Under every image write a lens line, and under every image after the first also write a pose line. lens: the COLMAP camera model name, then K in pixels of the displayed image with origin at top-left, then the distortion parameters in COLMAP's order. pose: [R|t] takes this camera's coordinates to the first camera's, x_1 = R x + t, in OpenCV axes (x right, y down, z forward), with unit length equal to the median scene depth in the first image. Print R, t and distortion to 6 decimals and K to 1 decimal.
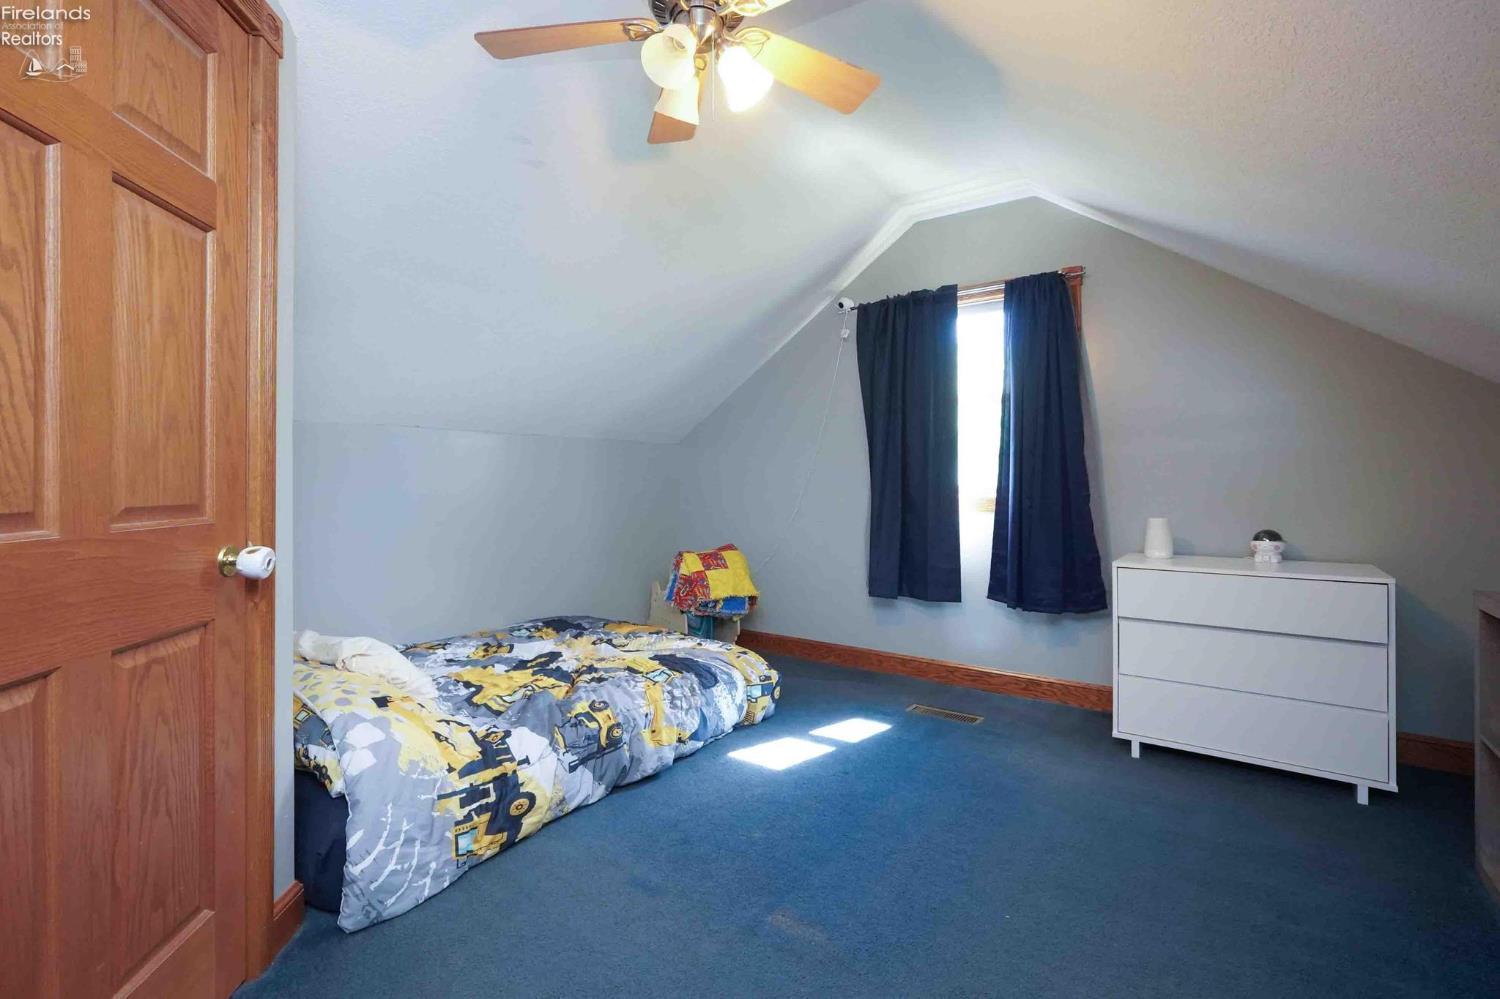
lens RADIAL K [[646.8, 0, 751.3], [0, 646.8, 487.4], [0, 0, 1]] dist [-0.004283, -0.000258]
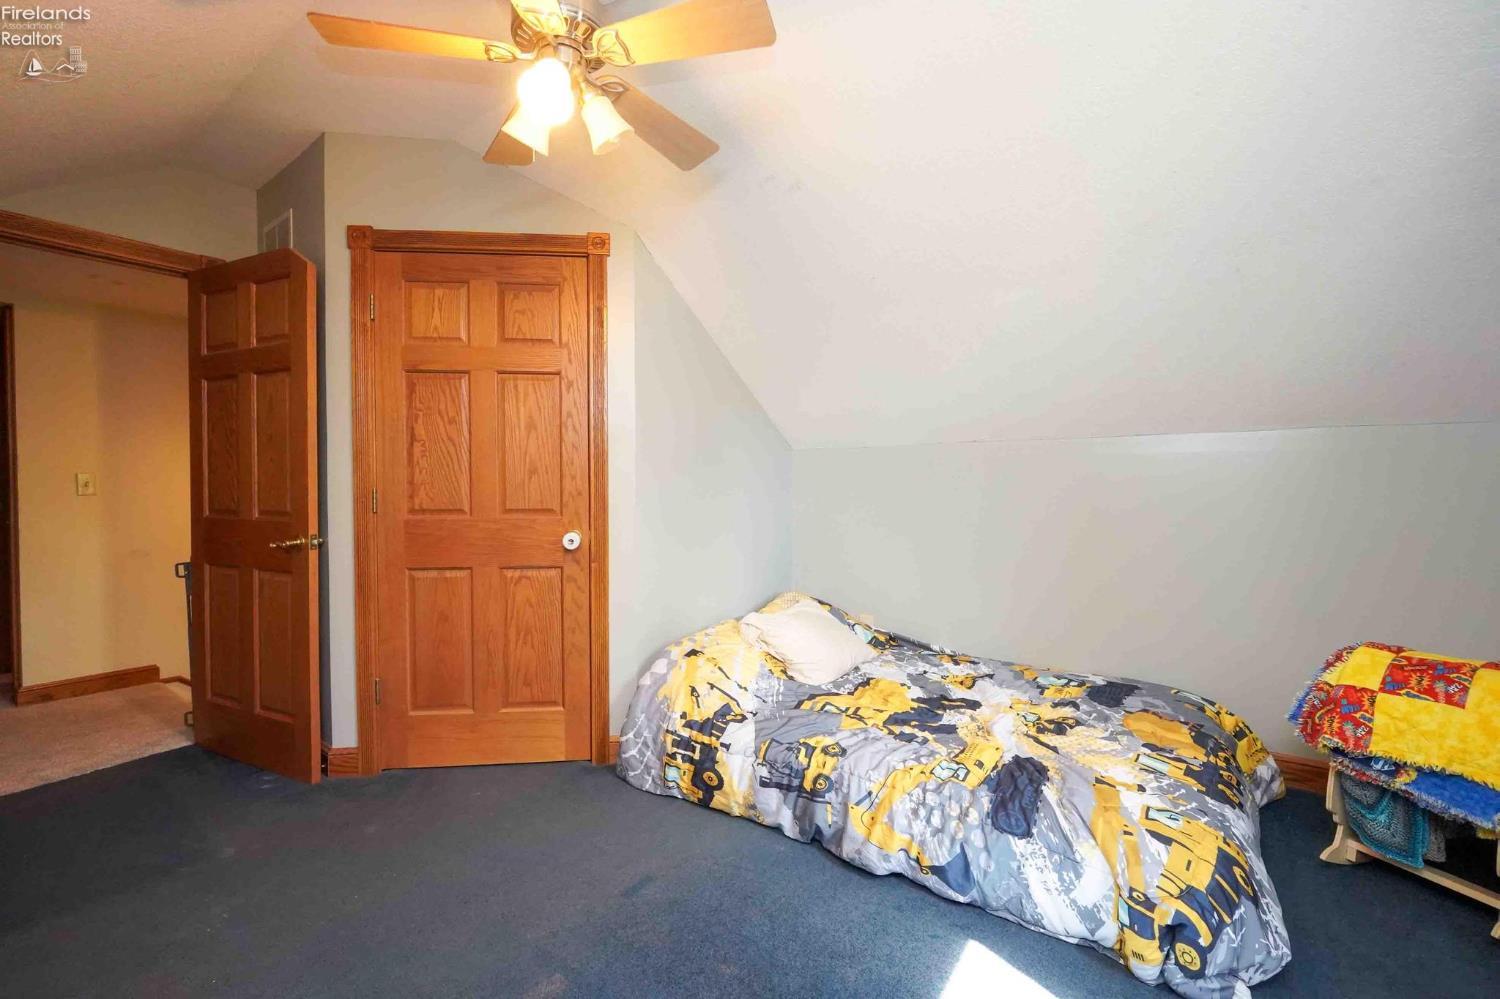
lens RADIAL K [[646.8, 0, 751.5], [0, 646.8, 494.7], [0, 0, 1]] dist [-0.004283, -0.000258]
pose [[-0.004652, 0.014498, -0.999884, 0.779211], [-0.009274, 0.999851, 0.014541, -0.035358], [0.999946, 0.009340, -0.004517, 1.044102]]
